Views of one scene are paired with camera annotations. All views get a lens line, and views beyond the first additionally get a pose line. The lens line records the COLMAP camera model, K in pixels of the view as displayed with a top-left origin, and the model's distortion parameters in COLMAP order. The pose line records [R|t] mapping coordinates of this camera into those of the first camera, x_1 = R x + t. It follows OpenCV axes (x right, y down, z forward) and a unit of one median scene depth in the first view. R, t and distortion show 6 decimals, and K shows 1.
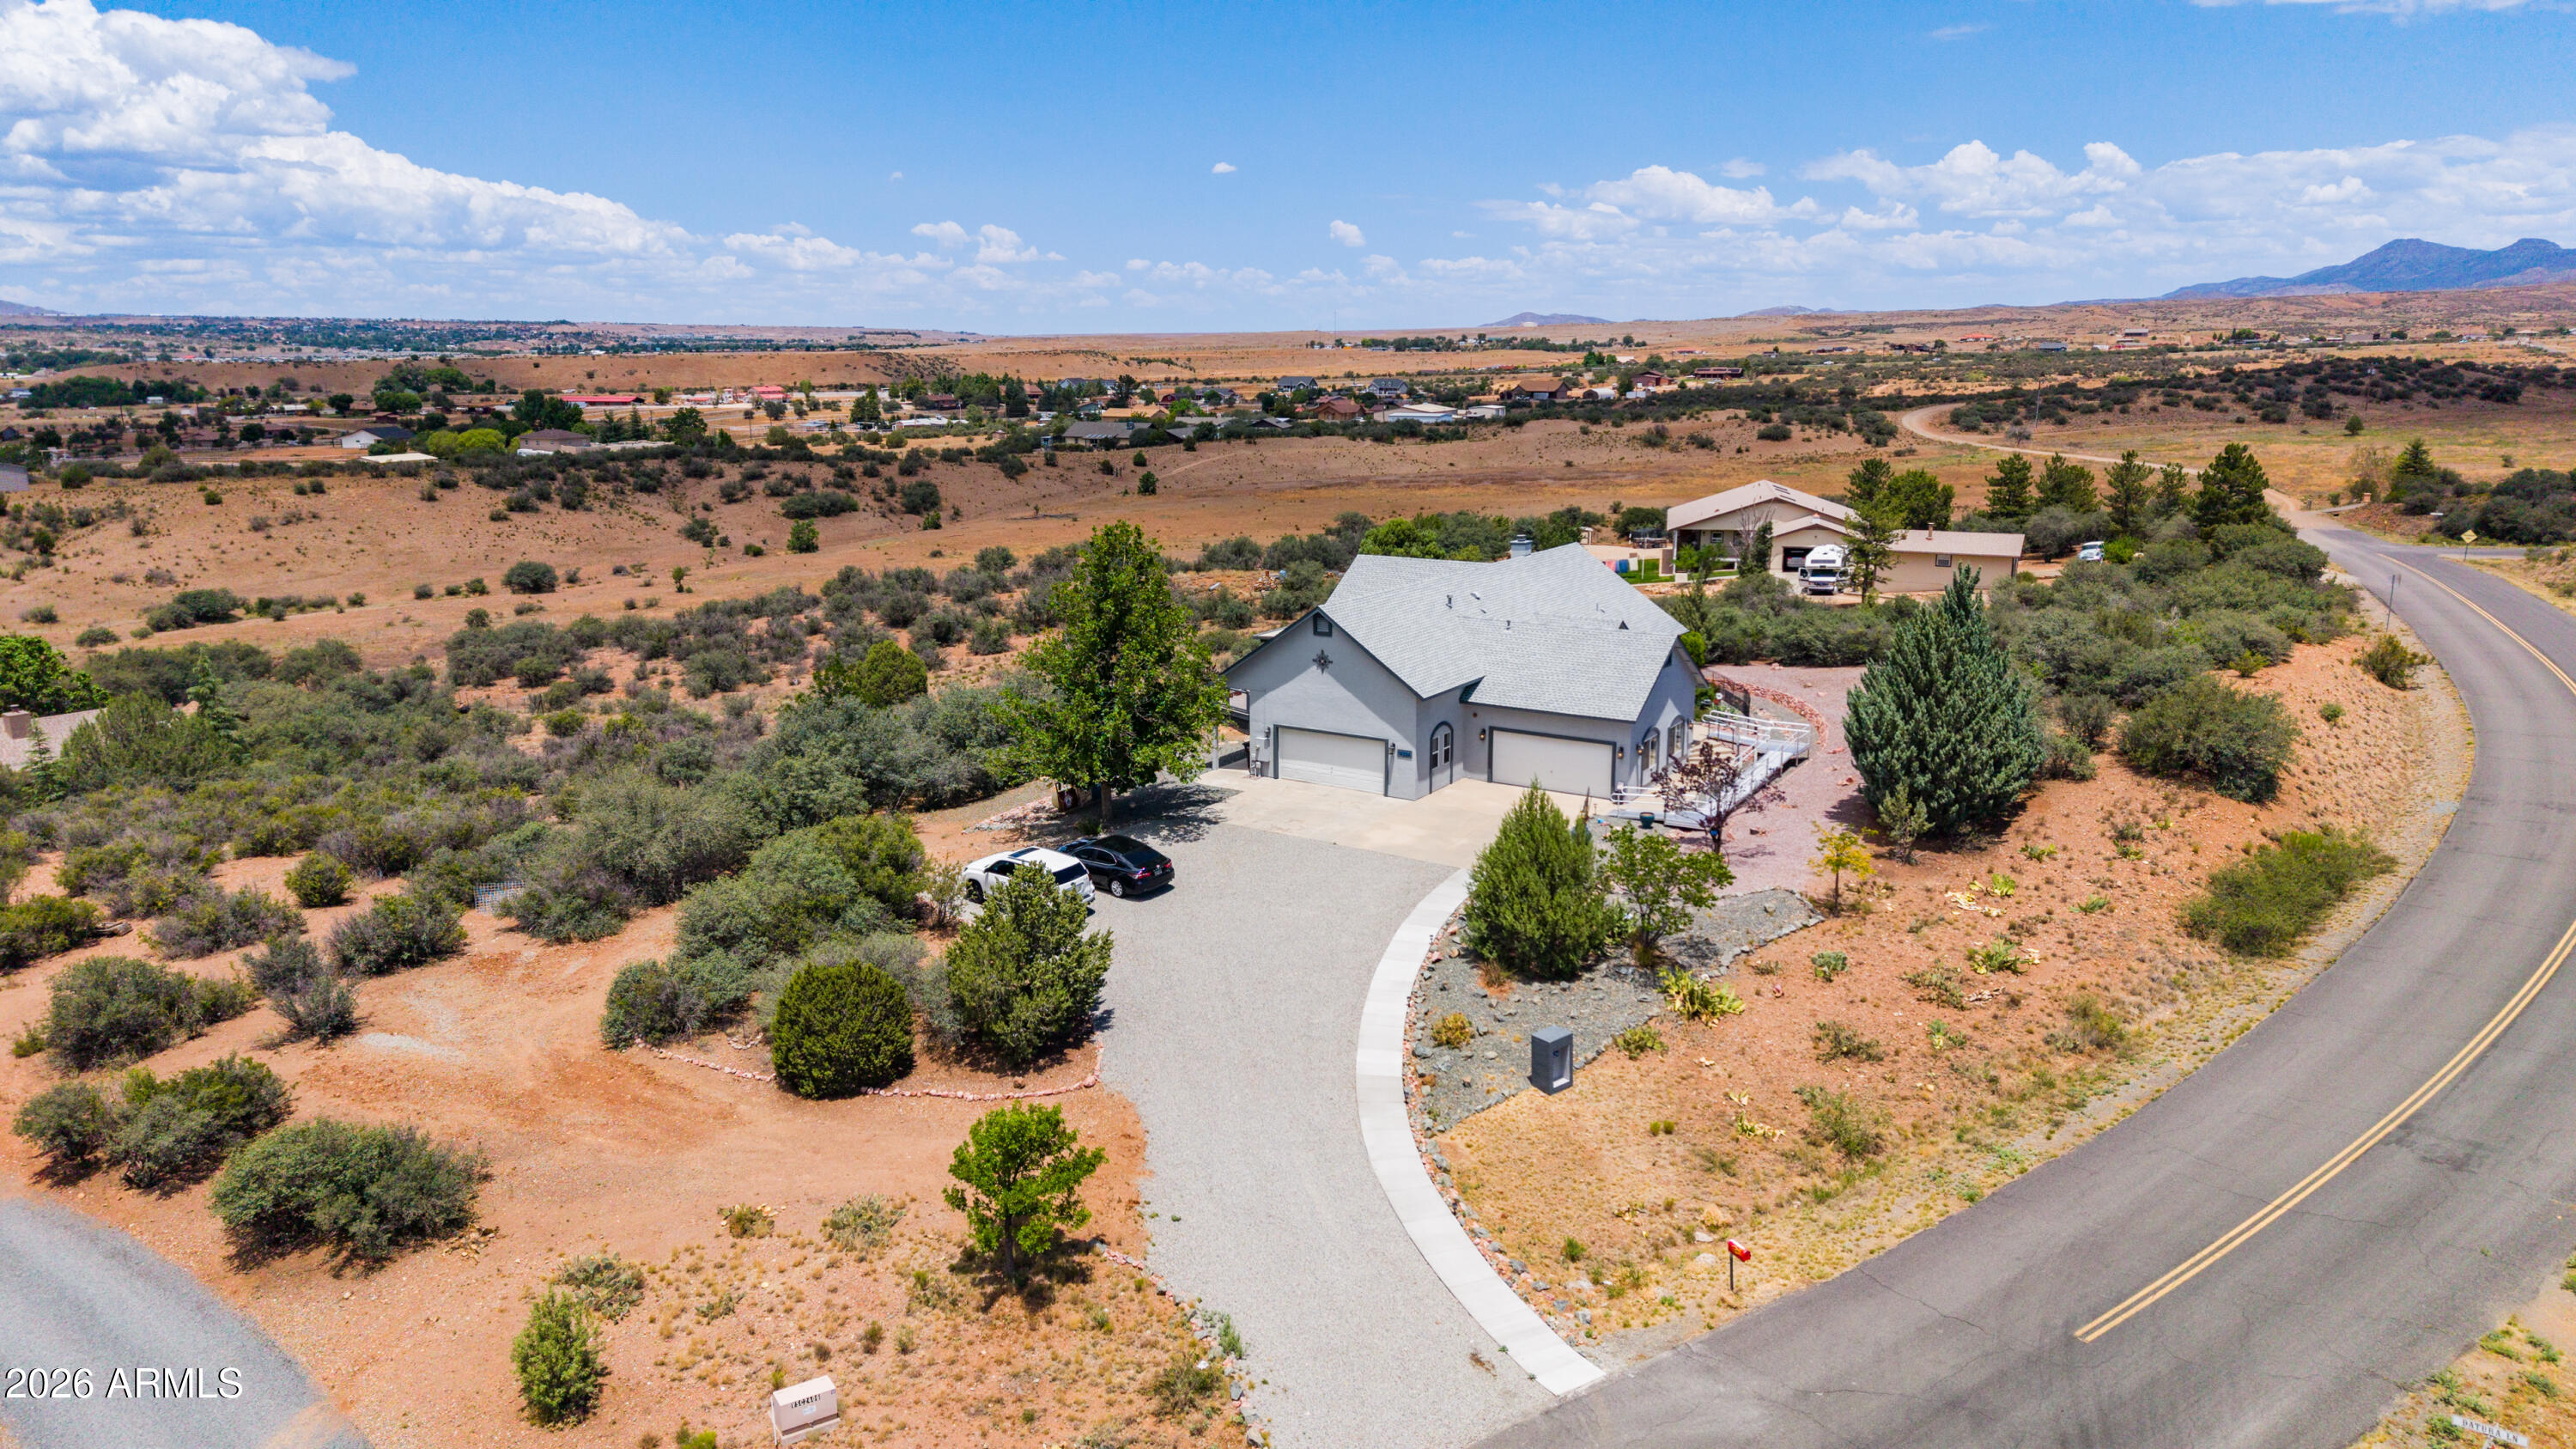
lens RADIAL K [[1718.3, 0, 1278.0], [0, 1718.3, 725.5], [0, 0, 1]] dist [0.068154, -0.058341]
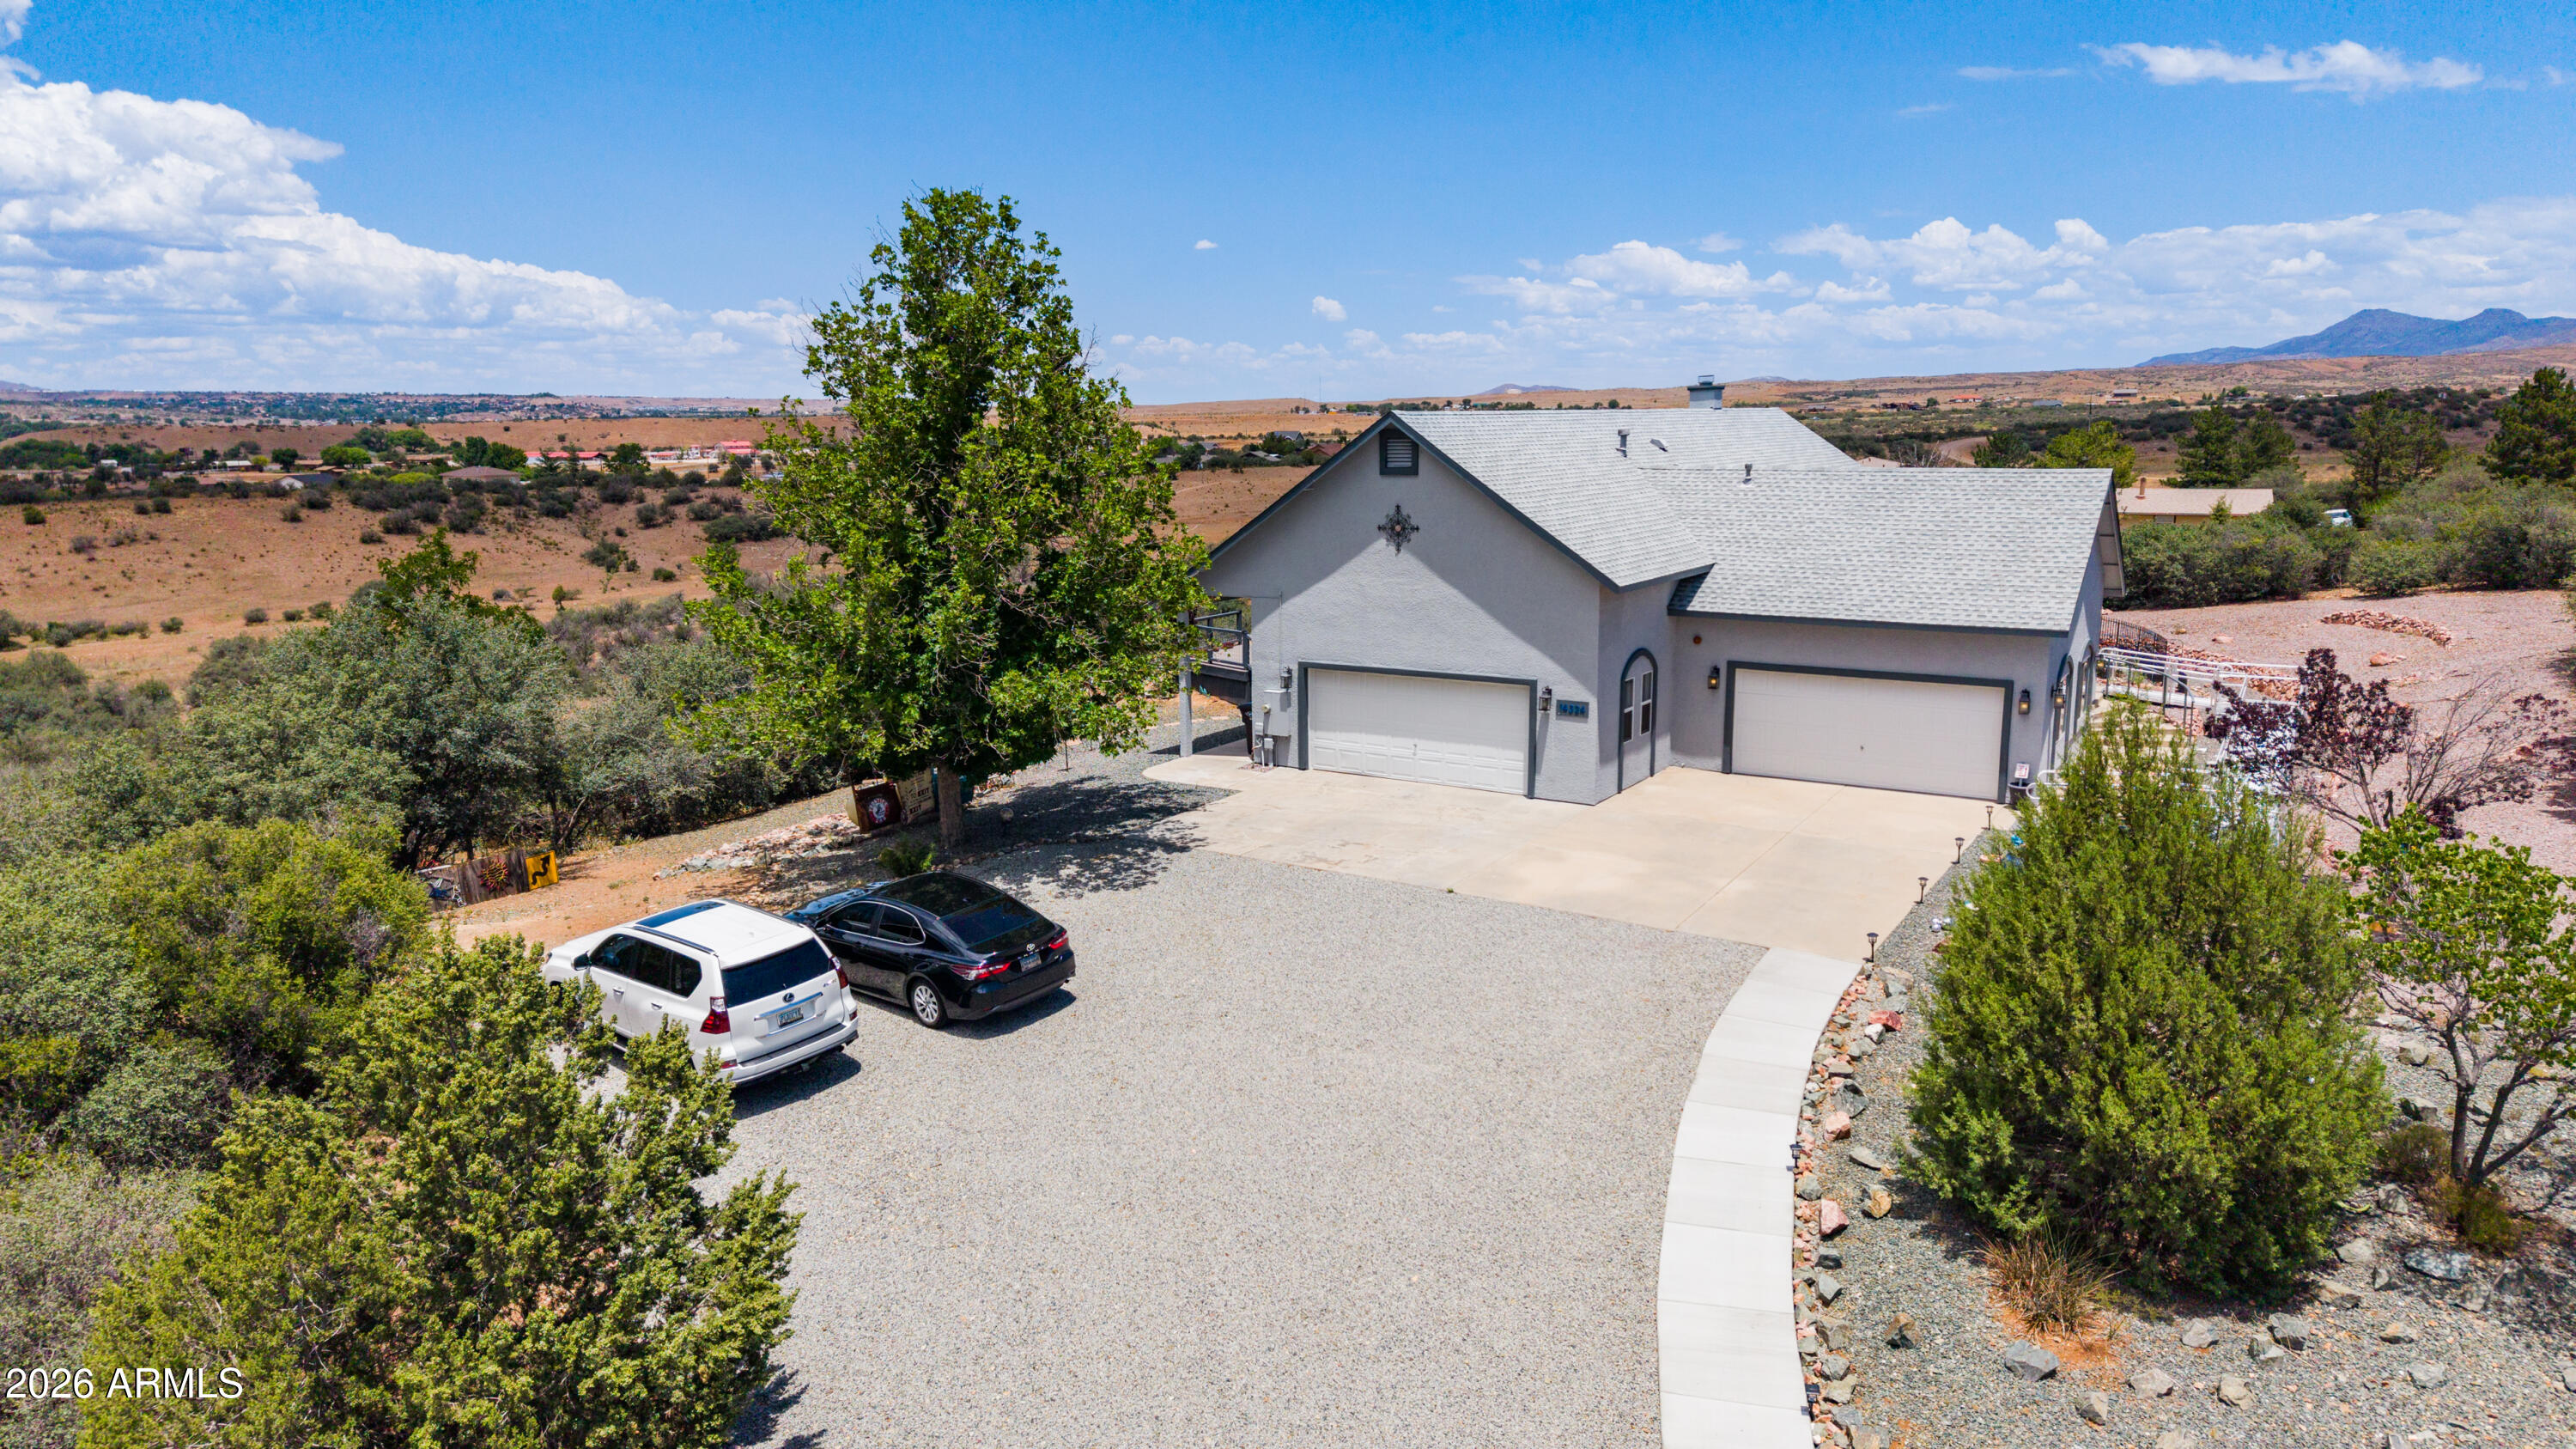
lens RADIAL K [[1718.3, 0, 1278.0], [0, 1718.3, 725.5], [0, 0, 1]] dist [0.068154, -0.058341]
pose [[0.999952, -0.005064, 0.008432, -0.004285], [0.005399, 0.999179, -0.040151, 0.012586], [-0.008222, 0.040195, 0.999158, 0.160115]]
